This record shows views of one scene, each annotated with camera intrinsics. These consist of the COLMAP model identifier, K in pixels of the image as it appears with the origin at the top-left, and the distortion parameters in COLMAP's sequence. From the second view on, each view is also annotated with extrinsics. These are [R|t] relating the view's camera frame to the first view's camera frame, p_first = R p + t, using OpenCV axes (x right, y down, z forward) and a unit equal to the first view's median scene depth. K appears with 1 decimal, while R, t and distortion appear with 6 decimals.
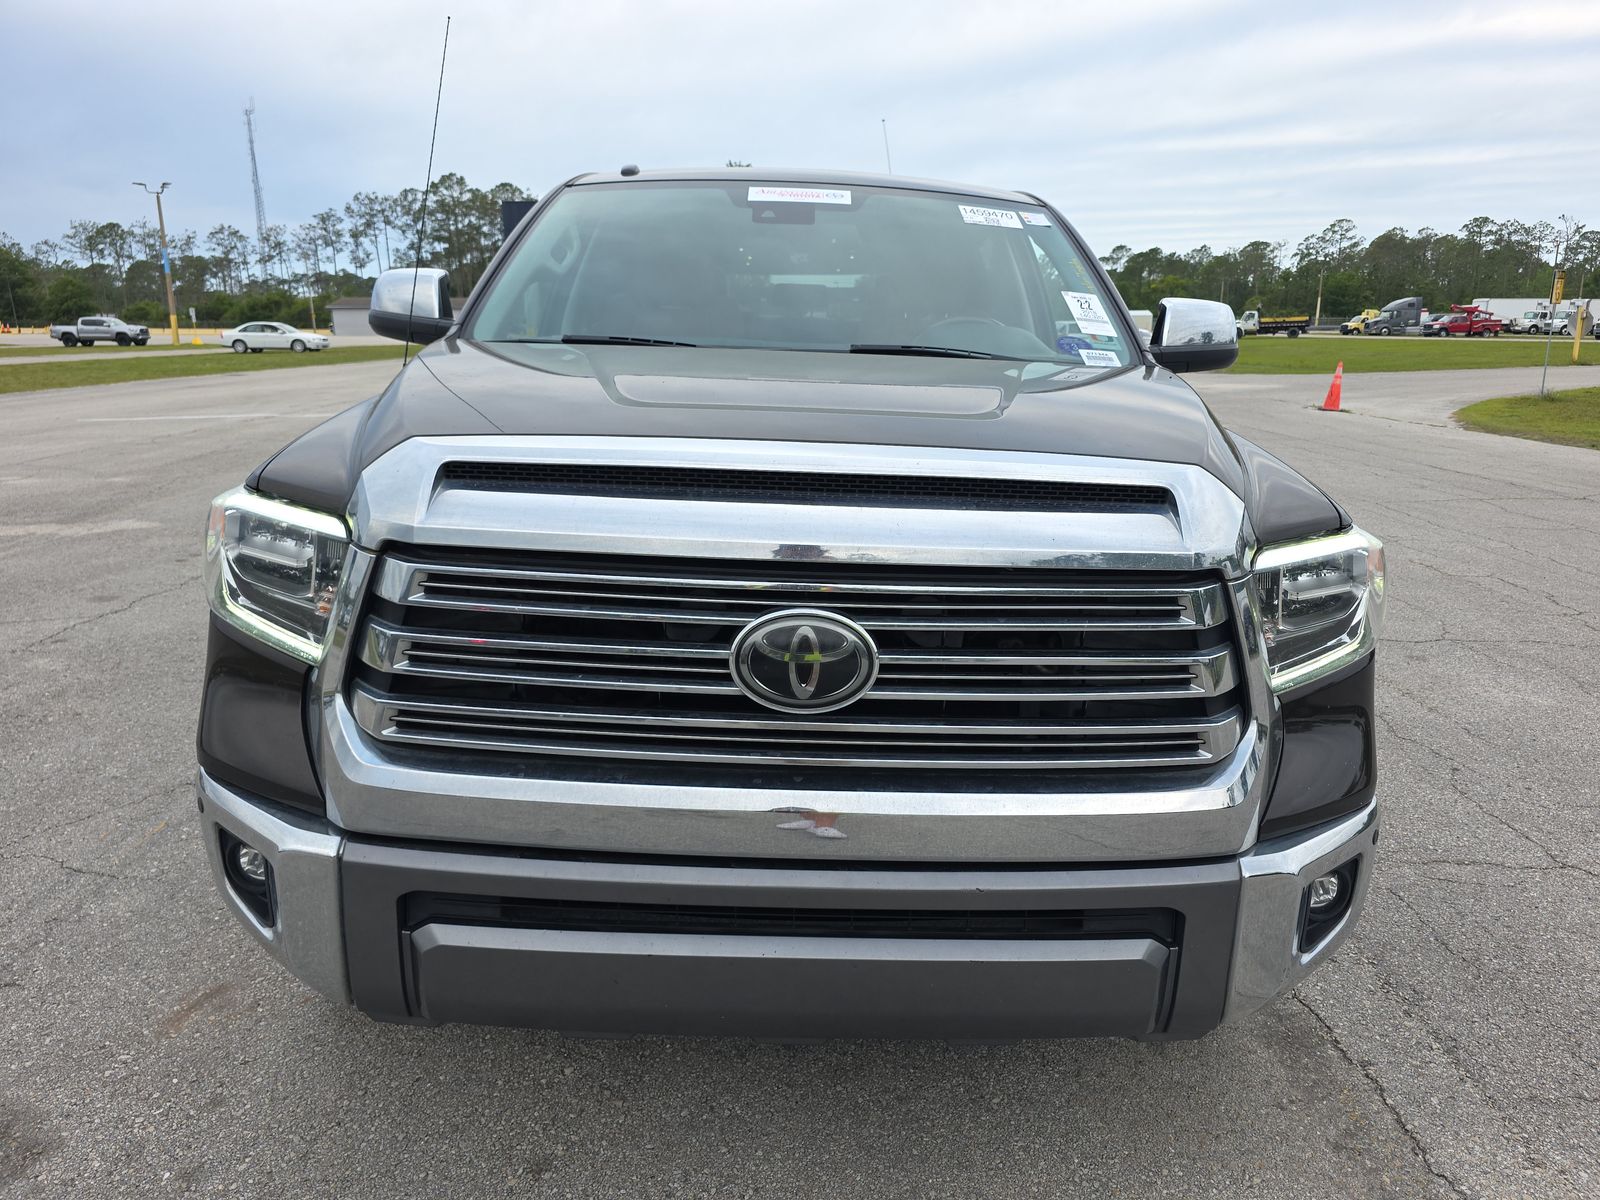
lens RADIAL K [[1074.4, 0, 801.8], [0, 1074.4, 594.9], [0, 0, 1]] dist [0.028129, -0.022346]
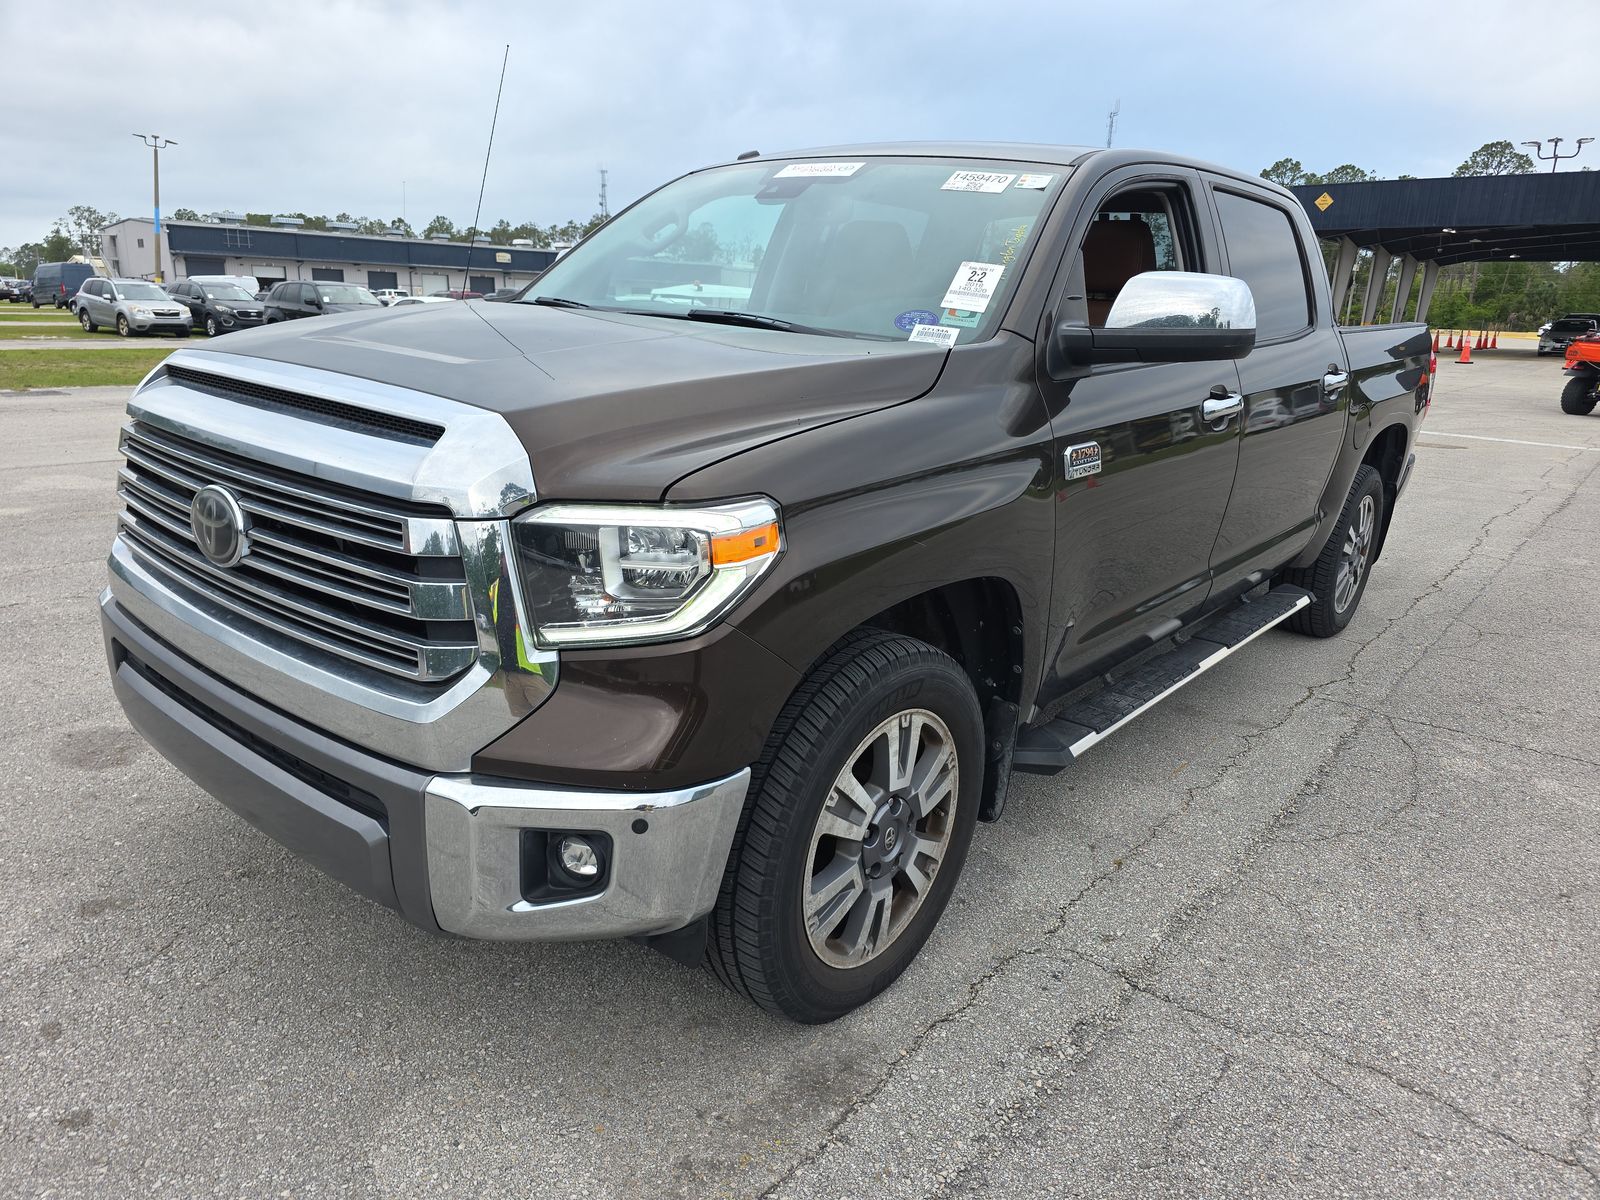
lens RADIAL K [[1074.4, 0, 800.7], [0, 1074.4, 602.9], [0, 0, 1]] dist [0.028129, -0.022346]
pose [[0.754745, 0.190114, -0.627867, 0.809261], [-0.181767, 0.980219, 0.078305, -0.047138], [0.630334, 0.055025, 0.774372, 0.232614]]
